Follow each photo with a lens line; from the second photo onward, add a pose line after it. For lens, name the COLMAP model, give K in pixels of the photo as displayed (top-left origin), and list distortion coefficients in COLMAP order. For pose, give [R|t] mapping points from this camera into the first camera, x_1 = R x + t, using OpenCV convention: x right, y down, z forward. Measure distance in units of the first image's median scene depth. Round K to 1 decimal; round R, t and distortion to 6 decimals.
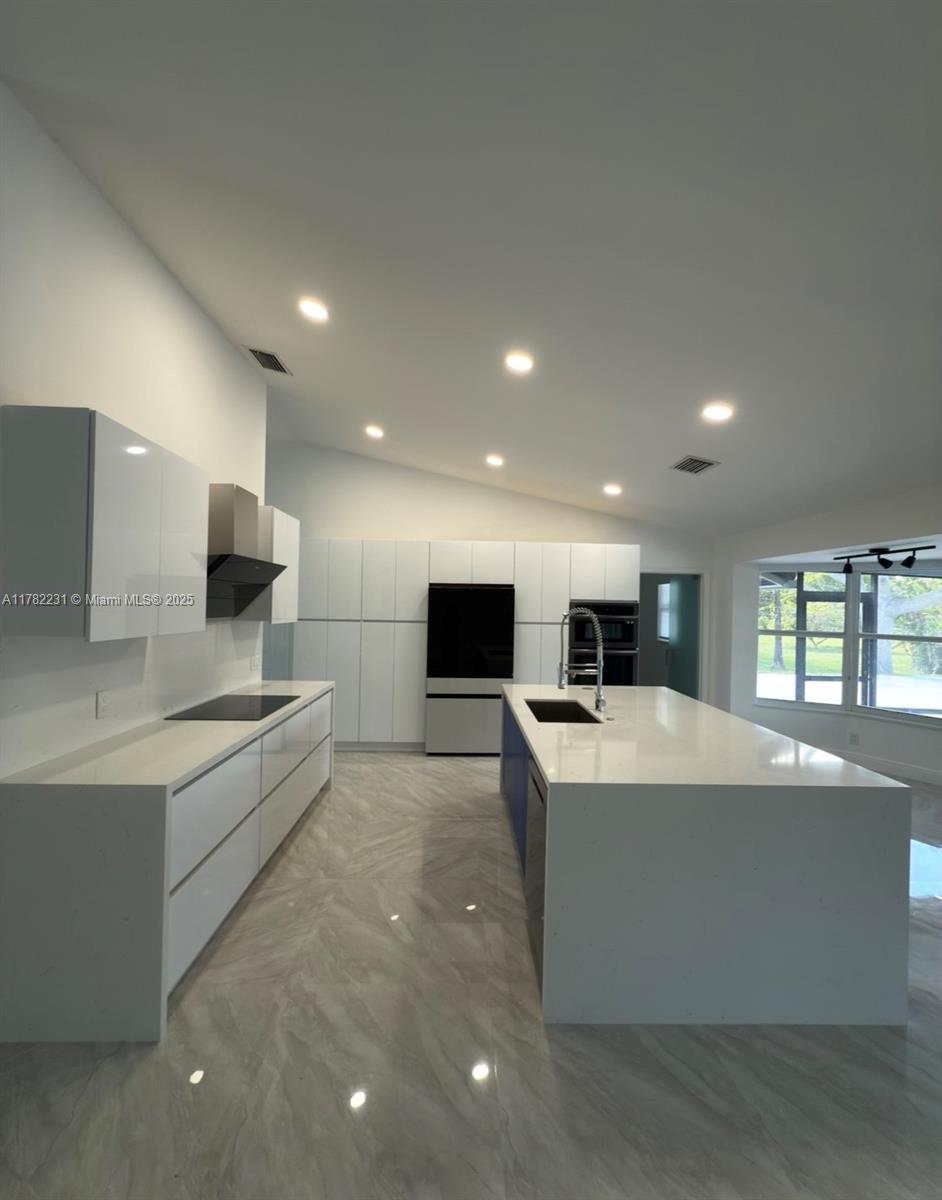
lens RADIAL K [[498.0, 0, 471.0], [0, 498.0, 600.0], [0, 0, 1]] dist [-0.000900, 0.000028]
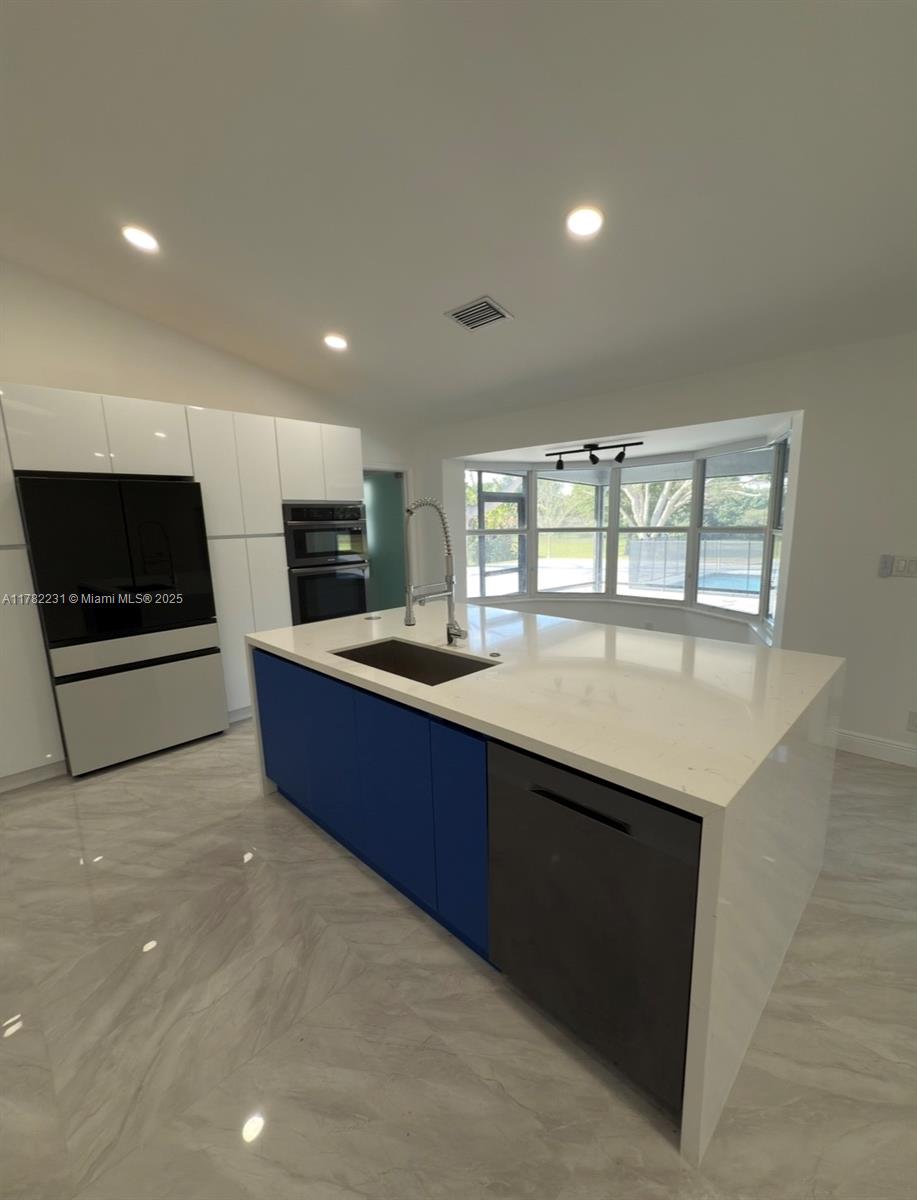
lens RADIAL K [[497.1, 0, 468.1], [0, 497.1, 610.2], [0, 0, 1]] dist [0.000874, 0.000274]
pose [[0.712169, -0.161810, 0.683106, -0.126715], [0.029502, 0.979112, 0.201169, 0.017986], [-0.701388, -0.123113, 0.702067, 0.302530]]
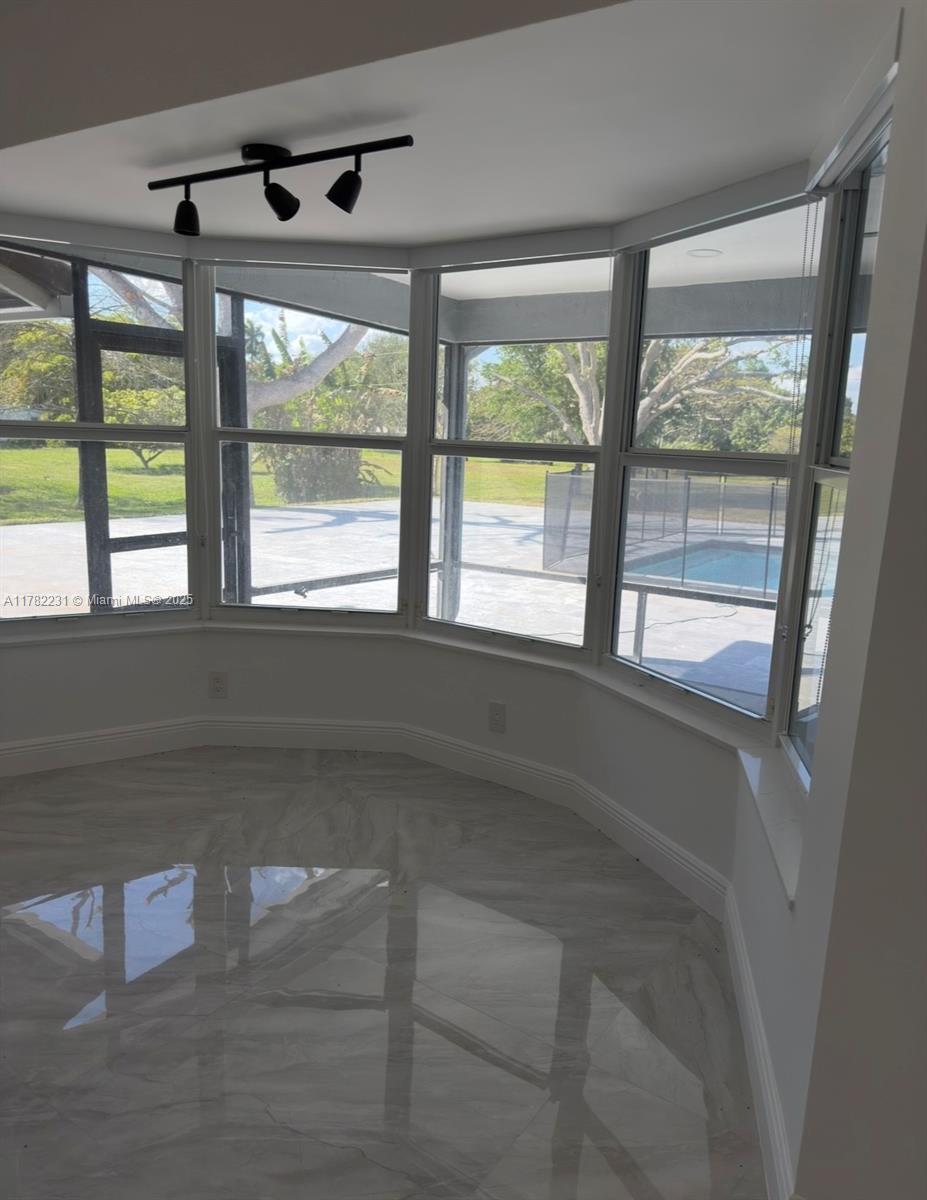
lens RADIAL K [[874.9, 0, 463.5], [0, 874.9, 600.0], [0, 0, 1]] dist [0.045231, -0.000581]
pose [[0.586522, -0.162049, 0.793556, 0.307615], [-0.028960, 0.974958, 0.220497, 0.039262], [-0.809415, -0.152308, 0.567141, 0.413166]]
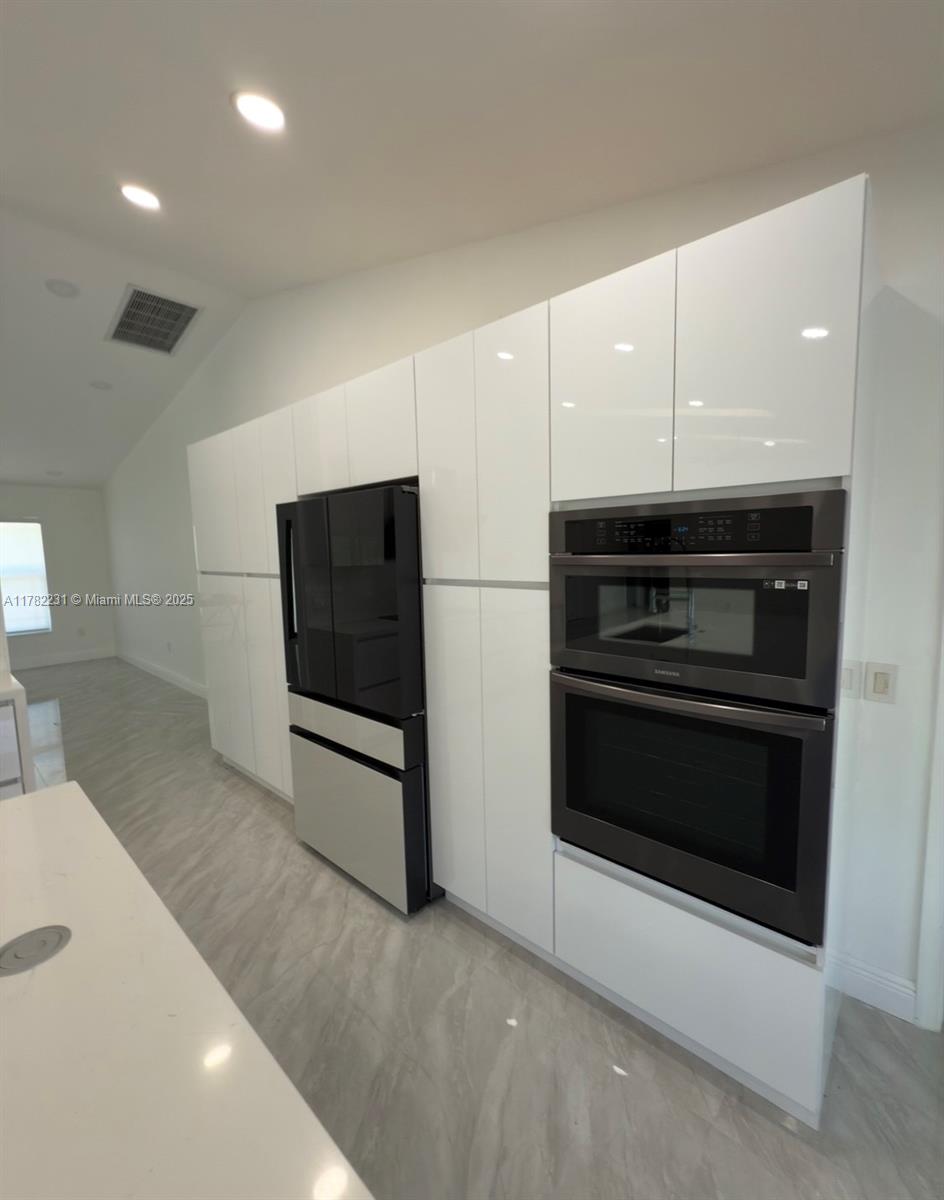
lens RADIAL K [[498.0, 0, 472.0], [0, 498.0, 600.0], [0, 0, 1]] dist [-0.000900, 0.000028]
pose [[0.730695, 0.037415, -0.681678, 0.375467], [0.039528, 0.994504, 0.096955, 0.025560], [0.681559, -0.097790, 0.725200, 0.772701]]
